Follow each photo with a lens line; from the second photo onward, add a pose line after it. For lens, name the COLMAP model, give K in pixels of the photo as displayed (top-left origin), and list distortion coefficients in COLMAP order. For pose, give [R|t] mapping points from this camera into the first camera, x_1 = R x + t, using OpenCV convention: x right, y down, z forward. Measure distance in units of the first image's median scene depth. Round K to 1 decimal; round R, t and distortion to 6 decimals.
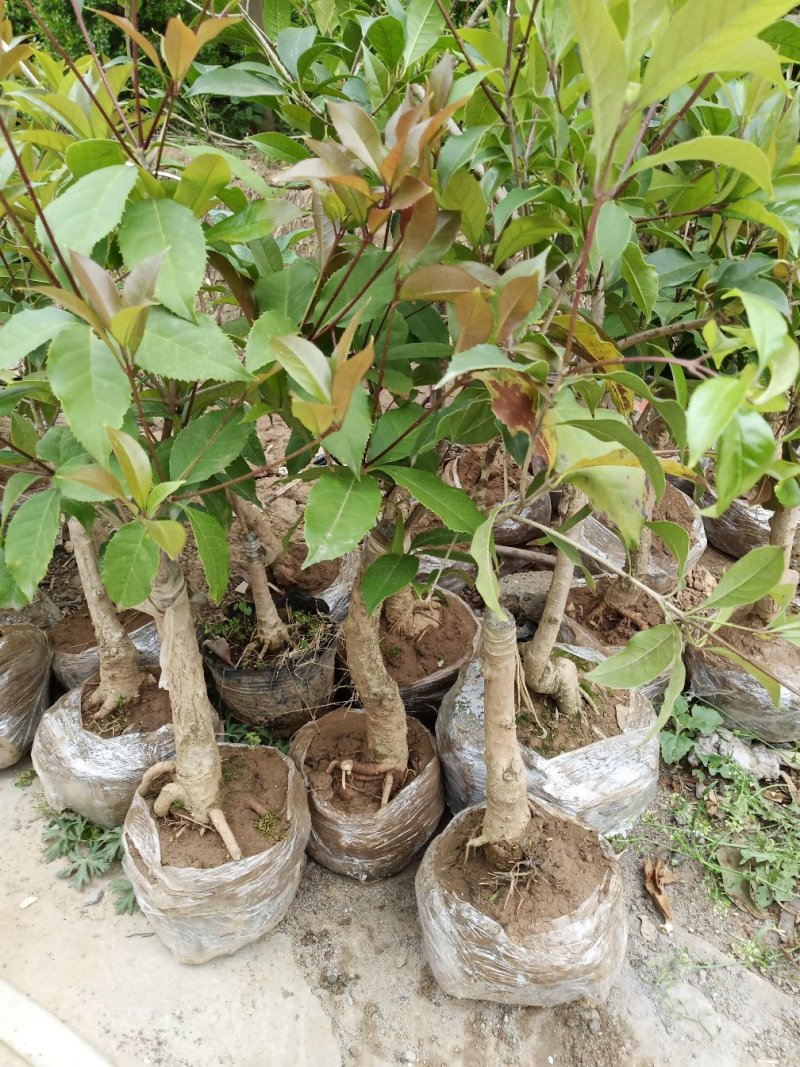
lens RADIAL K [[868.0, 0, 399.5], [0, 868.0, 532.7], [0, 0, 1]] dist [-0.004416, 0.064031]
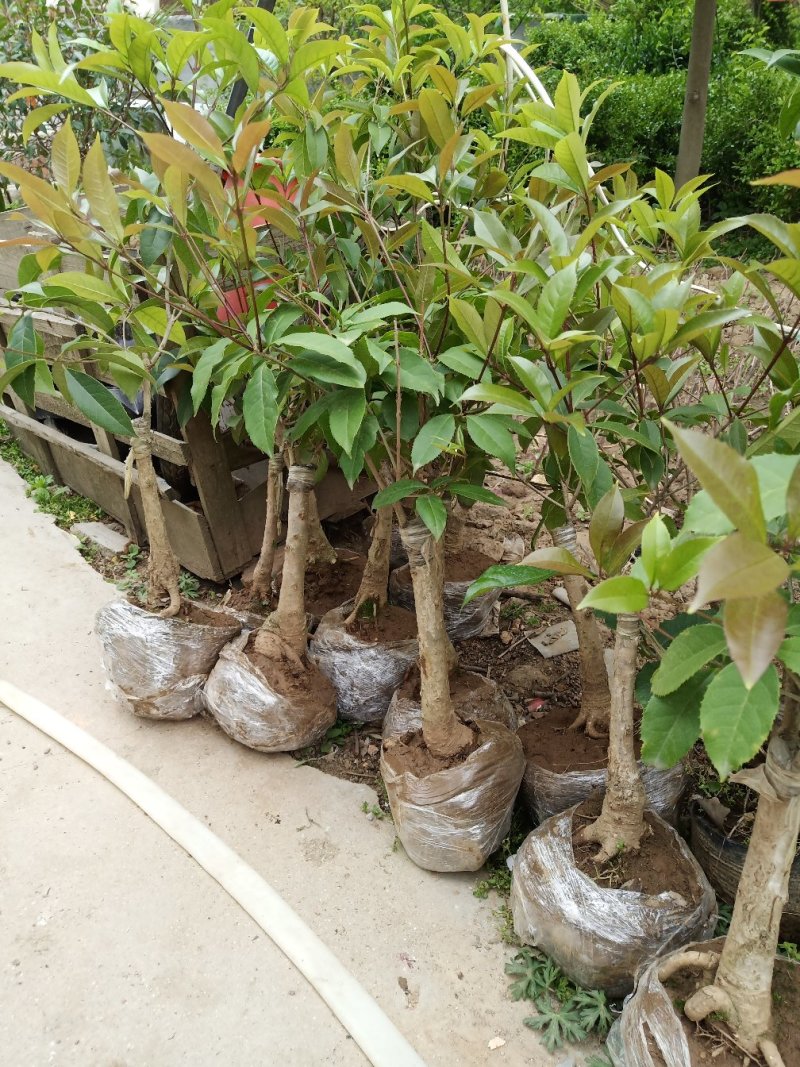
lens RADIAL K [[868.0, 0, 400.3], [0, 868.0, 534.6], [0, 0, 1]] dist [-0.004416, 0.064031]
pose [[0.918691, 0.171726, -0.355692, -0.270510], [-0.205710, 0.976789, -0.059725, -0.025332], [0.337179, 0.128038, 0.932693, 0.033990]]
